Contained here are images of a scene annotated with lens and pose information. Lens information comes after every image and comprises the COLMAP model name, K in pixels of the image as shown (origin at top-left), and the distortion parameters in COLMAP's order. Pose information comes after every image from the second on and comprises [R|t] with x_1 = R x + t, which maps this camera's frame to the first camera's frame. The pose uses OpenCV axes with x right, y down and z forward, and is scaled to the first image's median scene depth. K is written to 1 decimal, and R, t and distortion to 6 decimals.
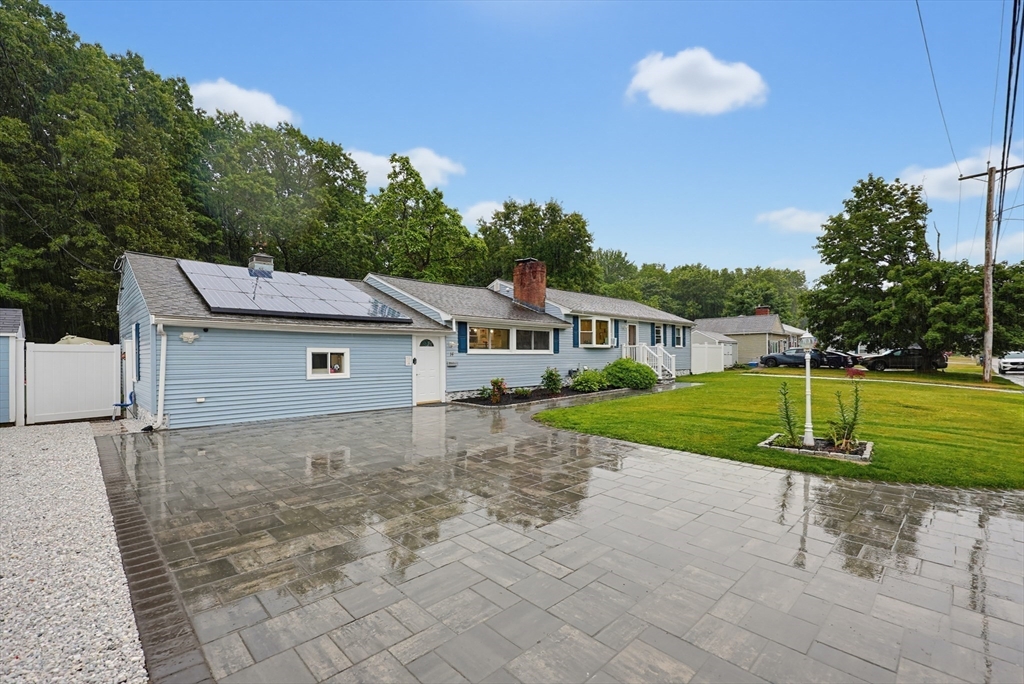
lens RADIAL K [[450.5, 0, 511.6], [0, 450.5, 350.7], [0, 0, 1]] dist [-0.000902, -0.000129]
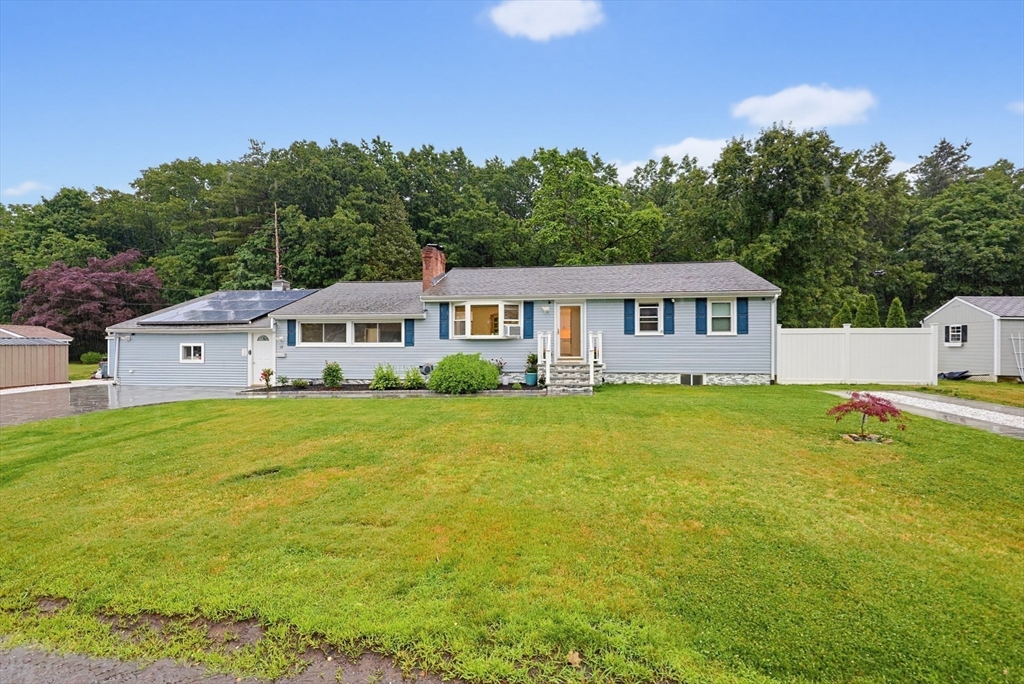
lens RADIAL K [[424.3, 0, 506.1], [0, 424.3, 338.5], [0, 0, 1]] dist [0.001789, -0.000403]
pose [[0.605851, -0.005489, -0.795559, 0.972772], [0.008915, 0.999960, -0.000111, -0.008388], [0.795528, -0.007025, 0.605875, 0.679636]]
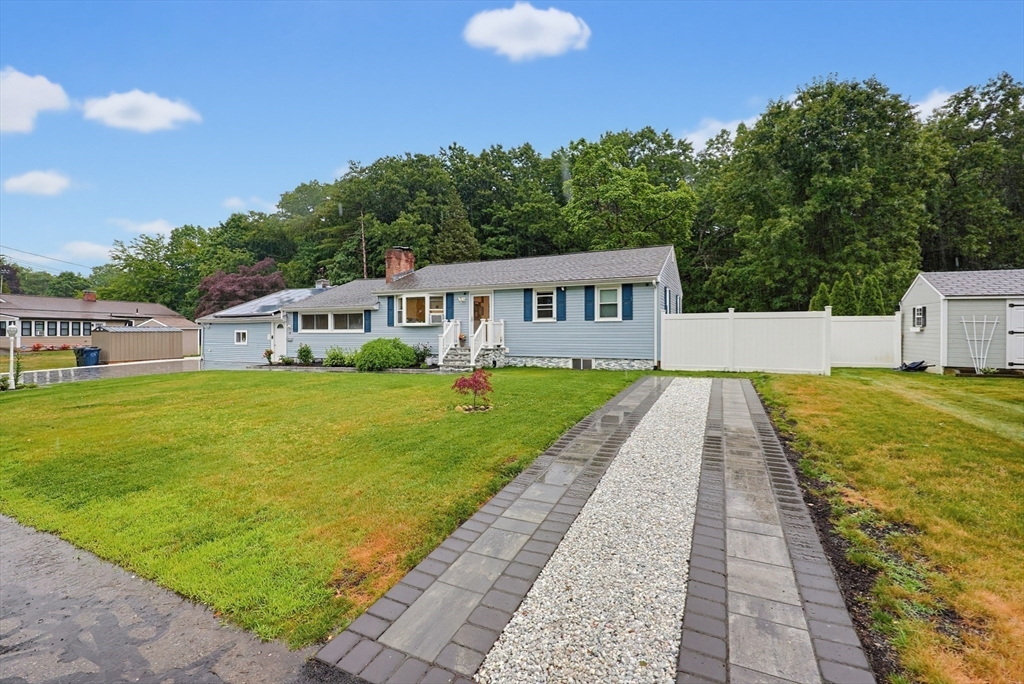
lens RADIAL K [[424.3, 0, 513.5], [0, 424.3, 324.5], [0, 0, 1]] dist [0.001789, -0.000403]
pose [[0.347918, -0.008690, -0.937485, 1.304082], [0.015205, 0.999878, -0.003626, -0.004400], [0.937402, -0.012993, 0.348007, 1.044564]]
